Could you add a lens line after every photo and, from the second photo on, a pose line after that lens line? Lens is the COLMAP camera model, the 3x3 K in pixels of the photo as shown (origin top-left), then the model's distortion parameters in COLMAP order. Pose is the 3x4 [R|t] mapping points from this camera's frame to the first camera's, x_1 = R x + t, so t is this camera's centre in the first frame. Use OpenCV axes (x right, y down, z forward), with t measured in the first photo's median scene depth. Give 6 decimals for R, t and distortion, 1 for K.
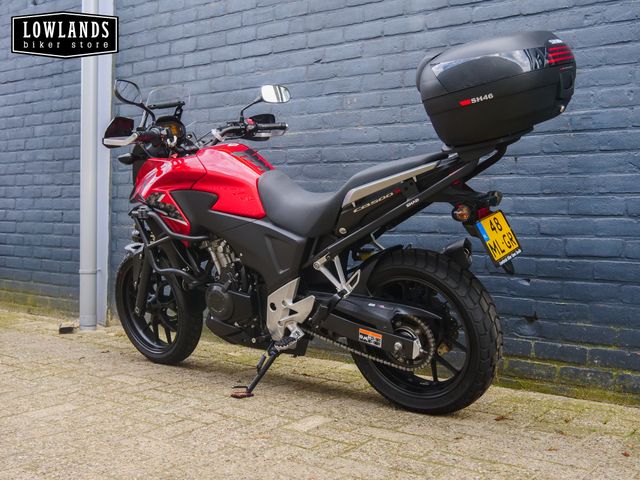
lens RADIAL K [[741.4, 0, 319.8], [0, 741.4, 238.2], [0, 0, 1]] dist [-0.000072, 0.000000]
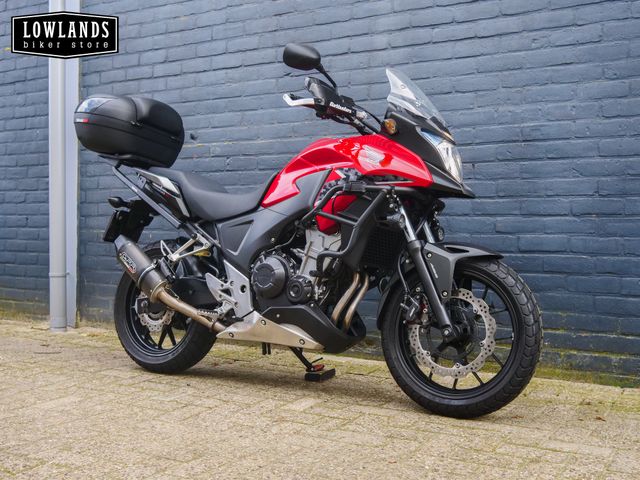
lens RADIAL K [[741.4, 0, 325.0], [0, 741.4, 240.4], [0, 0, 1]] dist [-0.000072, 0.000000]
pose [[0.994111, -0.012140, 0.107684, -0.074807], [0.012369, 0.999922, -0.001453, 0.004856], [-0.107658, 0.002776, 0.994184, -0.083038]]
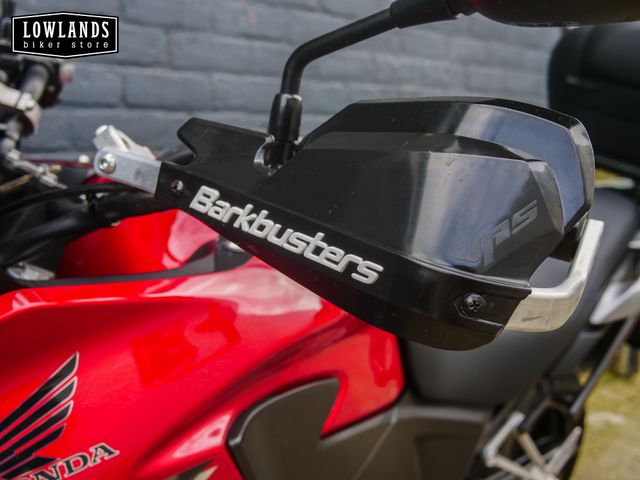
lens RADIAL K [[741.4, 0, 319.3], [0, 741.4, 239.6], [0, 0, 1]] dist [-0.000072, 0.000000]
pose [[0.148366, -0.180259, 0.972365, -0.345669], [-0.010138, 0.982918, 0.183762, -0.139722], [-0.988881, -0.037122, 0.144004, 0.863673]]
